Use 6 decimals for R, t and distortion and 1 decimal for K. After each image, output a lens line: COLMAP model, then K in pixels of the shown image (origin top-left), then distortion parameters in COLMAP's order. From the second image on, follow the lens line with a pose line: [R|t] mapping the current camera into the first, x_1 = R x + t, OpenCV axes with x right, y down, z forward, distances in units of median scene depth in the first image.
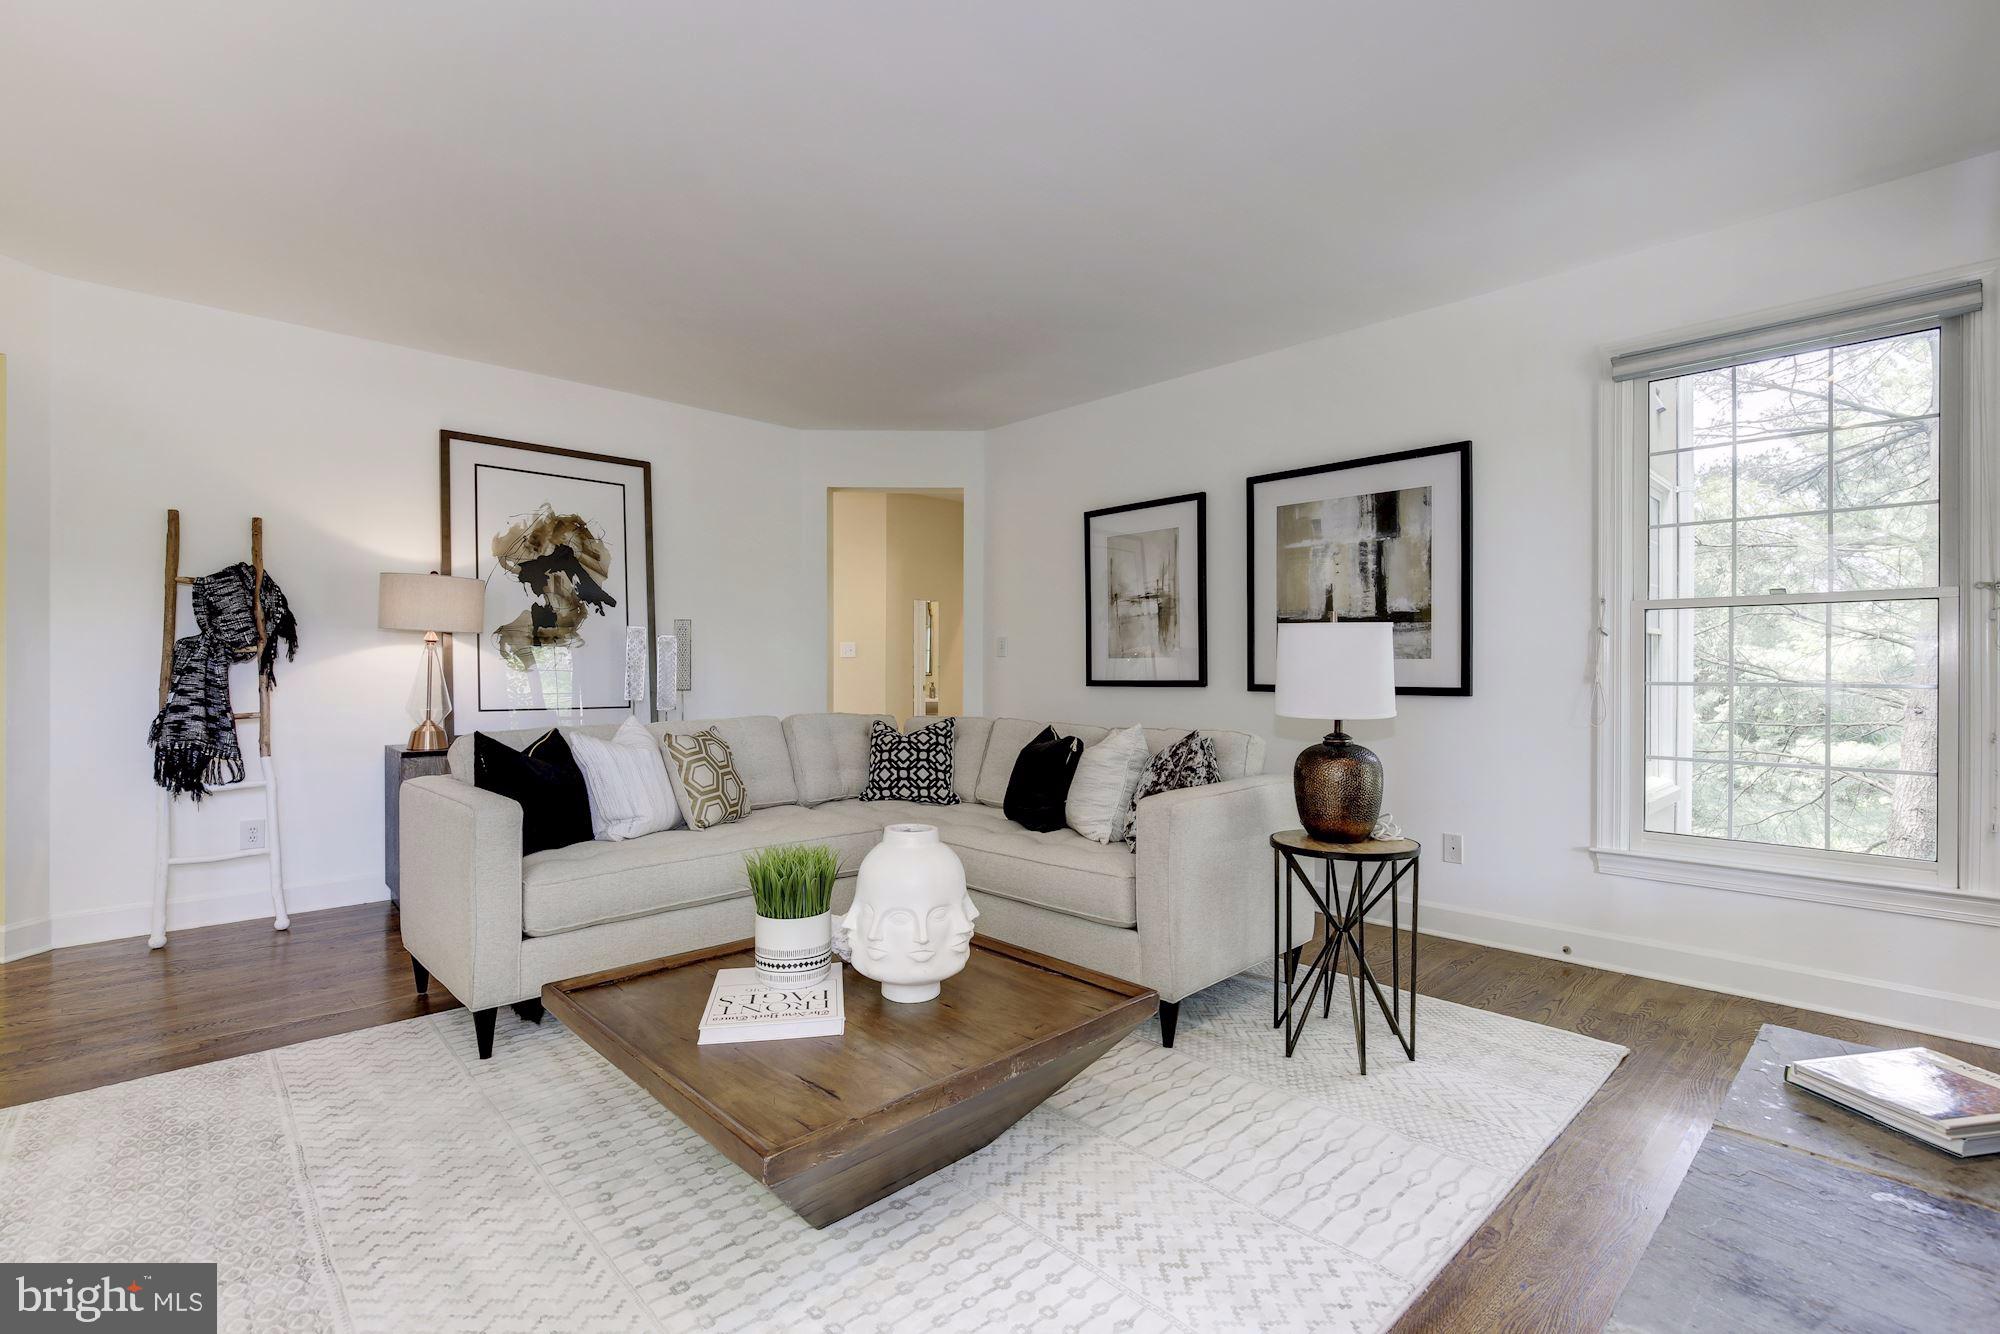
lens RADIAL K [[915.8, 0, 1006.6], [0, 915.8, 673.7], [0, 0, 1]] dist [-0.012645, -0.000090]
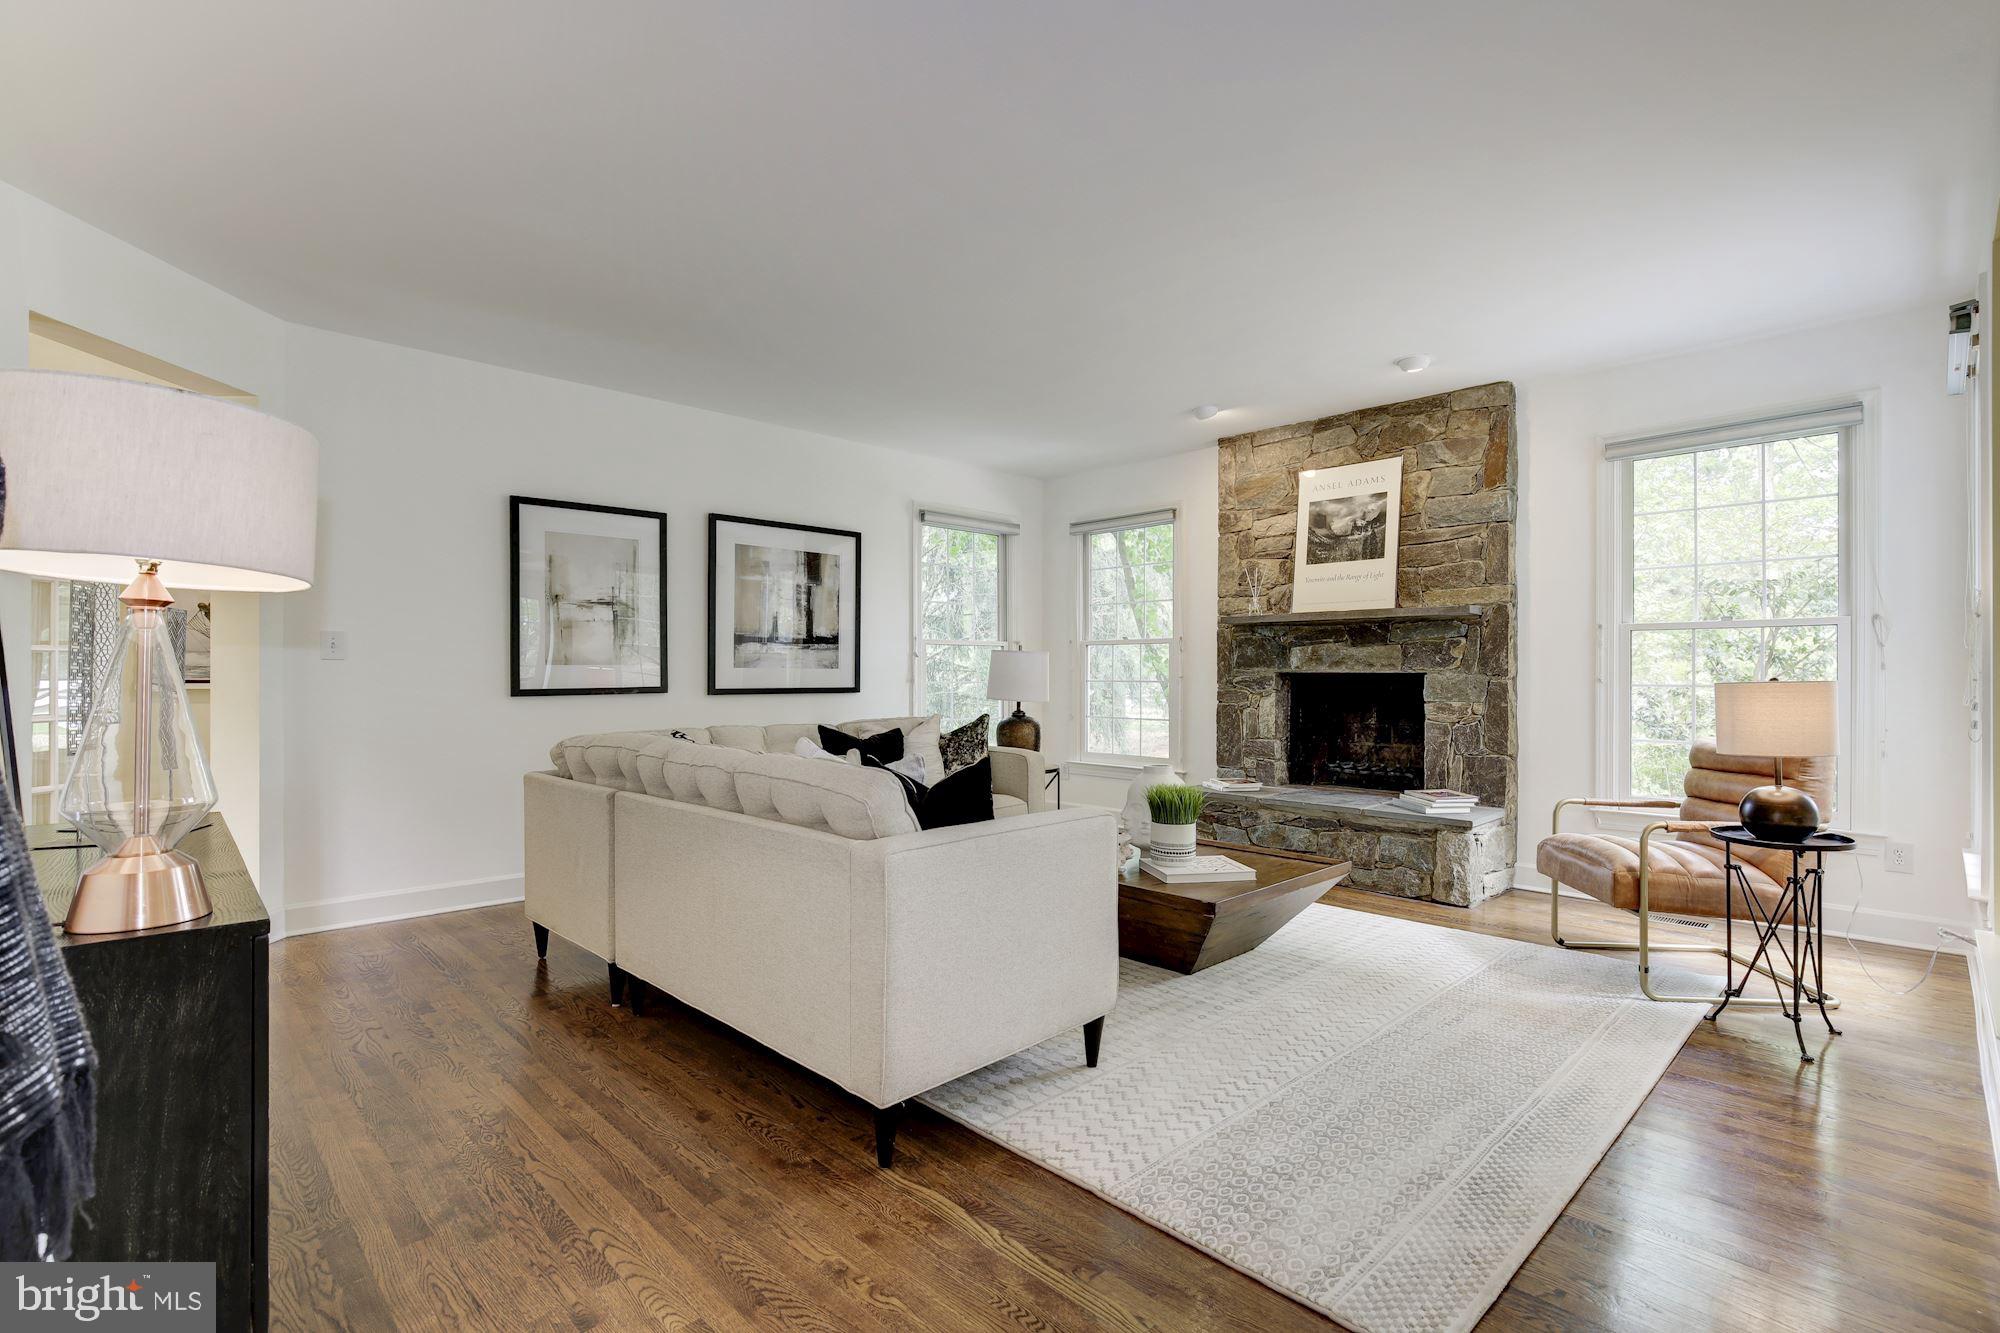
lens RADIAL K [[915.8, 0, 1000.4], [0, 915.8, 673.4], [0, 0, 1]] dist [-0.012645, -0.000090]
pose [[-0.007091, -0.001638, 0.999974, -0.871751], [0.006124, 0.999980, 0.001682, -0.007814], [-0.999956, 0.006136, -0.007081, 0.608938]]
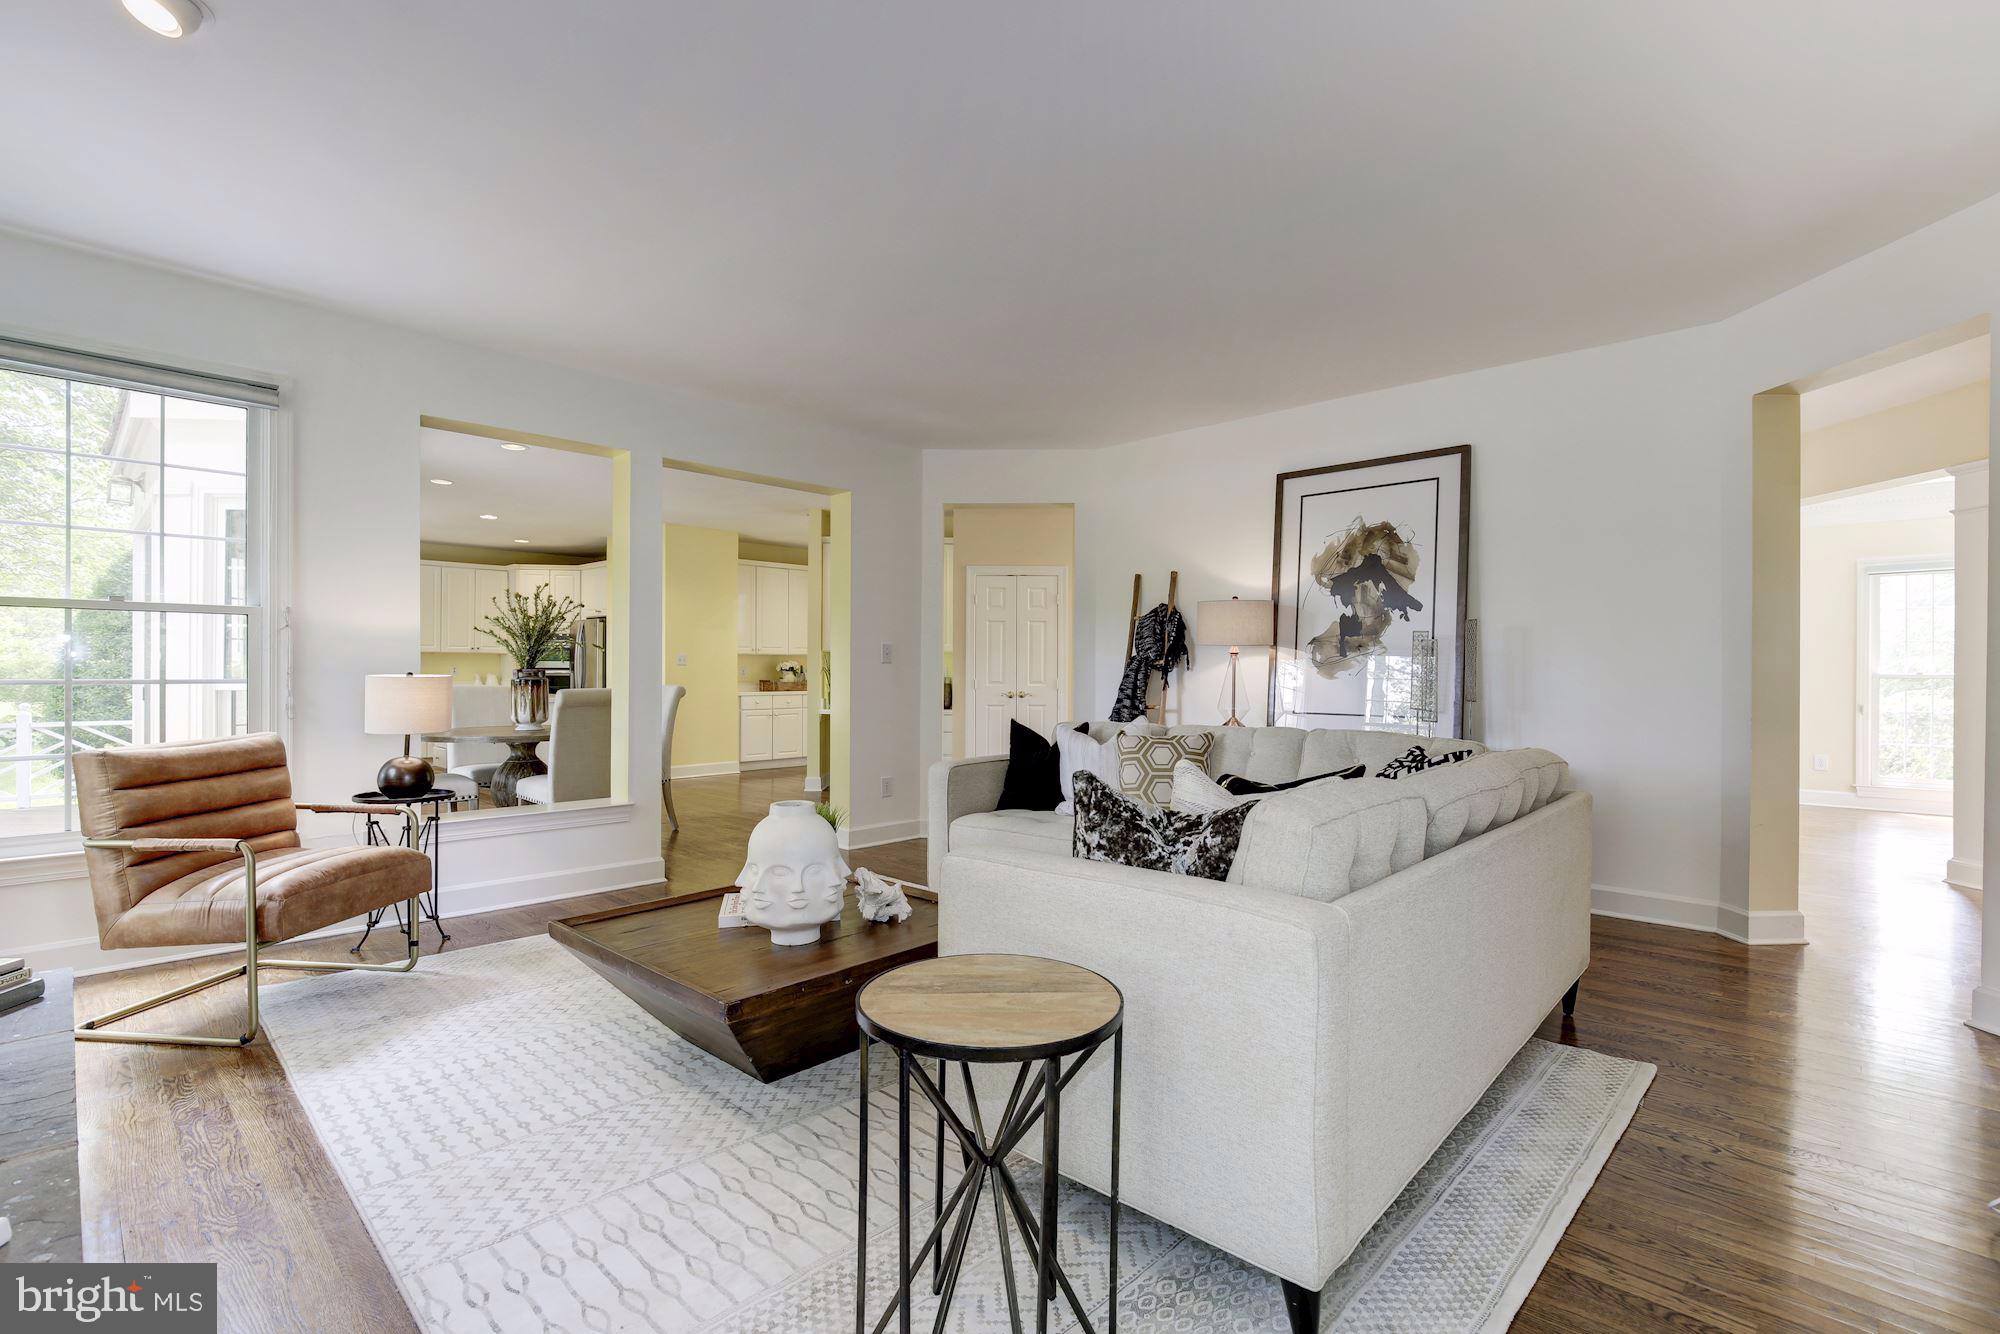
lens RADIAL K [[915.8, 0, 1006.6], [0, 915.8, 667.4], [0, 0, 1]] dist [-0.012645, -0.000090]
pose [[0.044554, -0.006624, -0.998985, 0.535742], [-0.009631, 0.999929, -0.007059, -0.004290], [0.998961, 0.009935, 0.044487, 0.578094]]
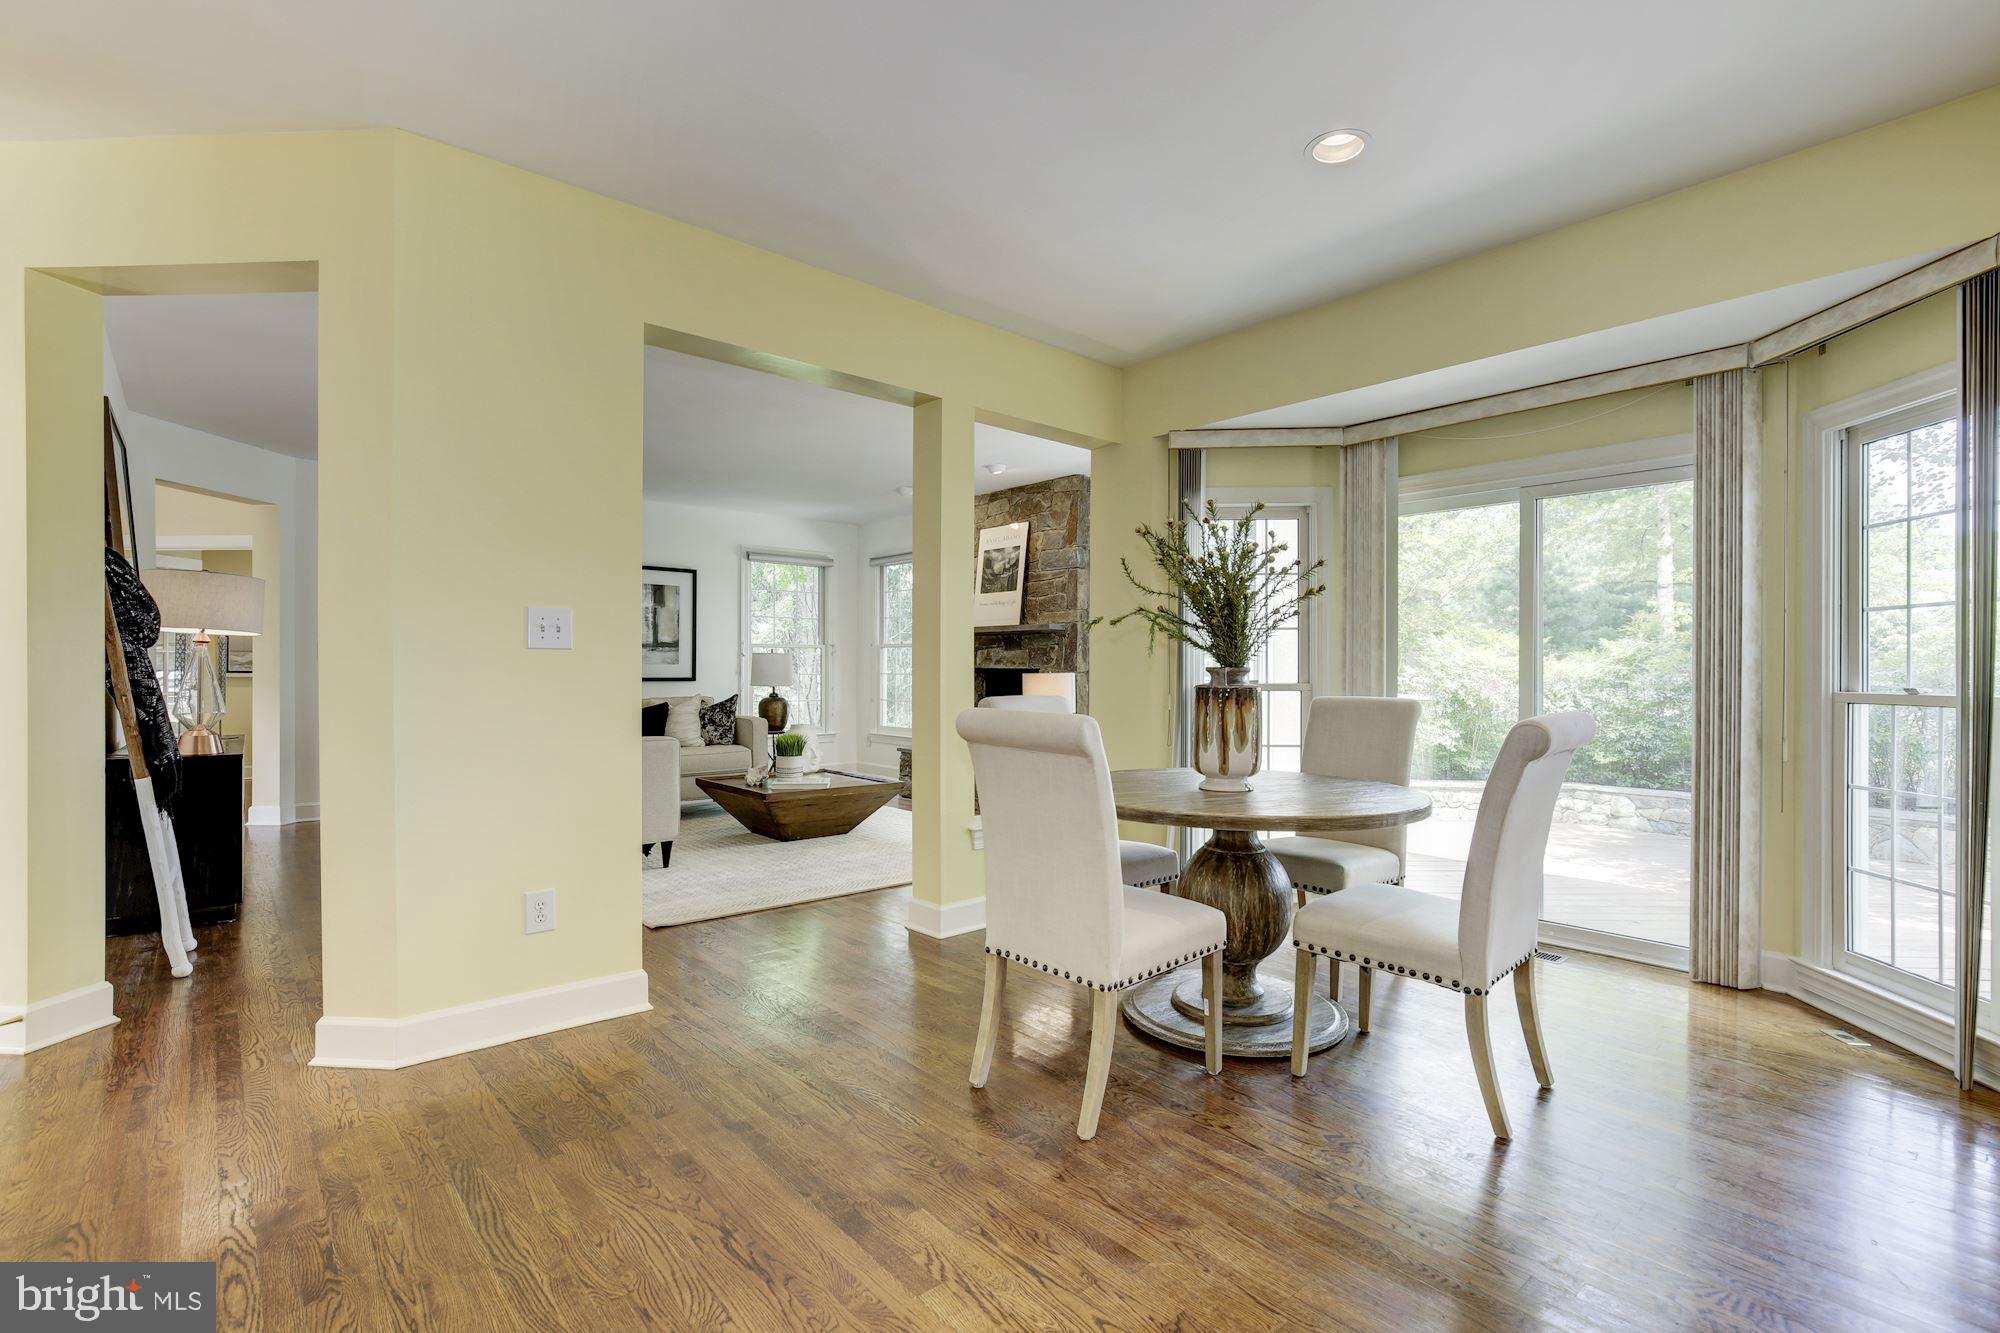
lens RADIAL K [[915.8, 0, 1011.1], [0, 915.8, 678.7], [0, 0, 1]] dist [-0.012645, -0.000090]
pose [[0.043214, -0.014251, 0.998964, -1.392027], [0.003730, 0.999894, 0.014103, -0.008299], [-0.999059, 0.003116, 0.043262, 0.088910]]
